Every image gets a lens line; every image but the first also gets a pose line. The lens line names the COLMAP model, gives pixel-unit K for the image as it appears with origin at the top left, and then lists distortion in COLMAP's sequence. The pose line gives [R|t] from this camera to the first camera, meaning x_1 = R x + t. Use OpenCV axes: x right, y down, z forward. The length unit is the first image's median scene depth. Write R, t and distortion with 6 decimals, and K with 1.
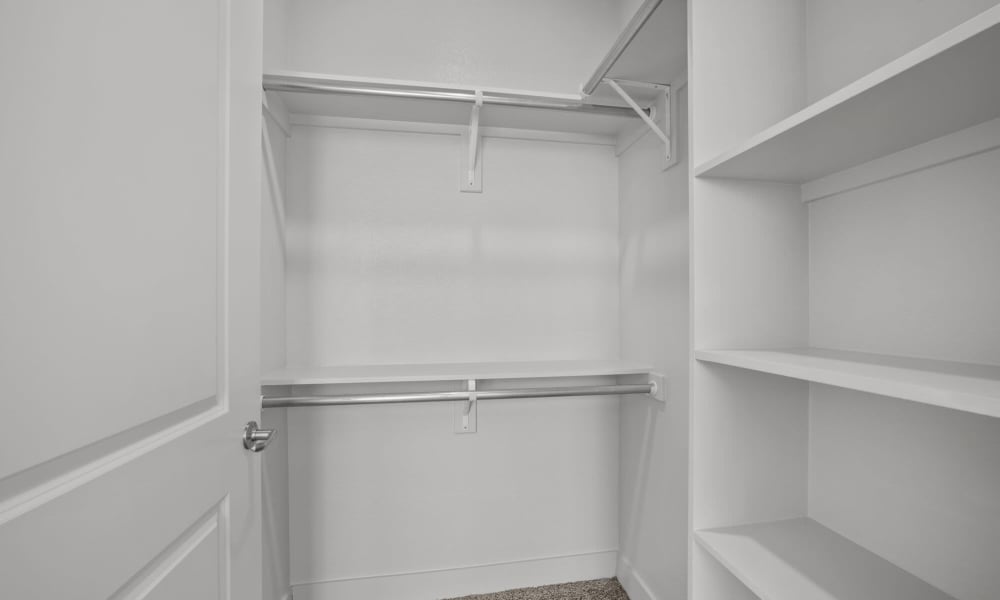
lens RADIAL K [[396.1, 0, 500.0], [0, 396.1, 300.0], [0, 0, 1]] dist [-0.001827, 0.000068]
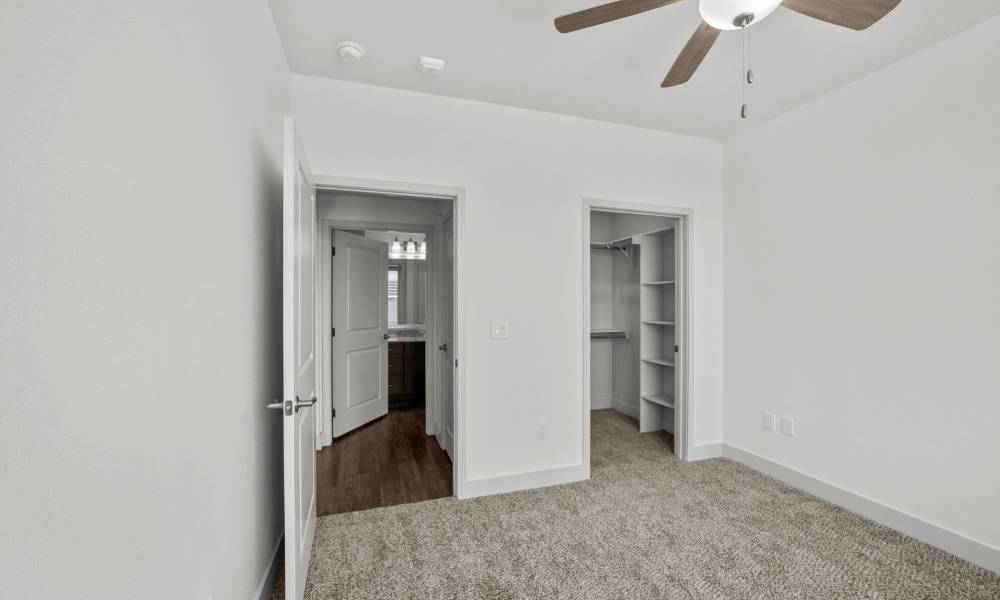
lens RADIAL K [[396.1, 0, 500.0], [0, 396.1, 300.0], [0, 0, 1]] dist [-0.001827, 0.000068]
pose [[0.986829, -0.003578, 0.161725, -1.151335], [0.004117, 0.999987, -0.002998, -0.057691], [-0.161713, 0.003624, 0.986831, -2.010320]]
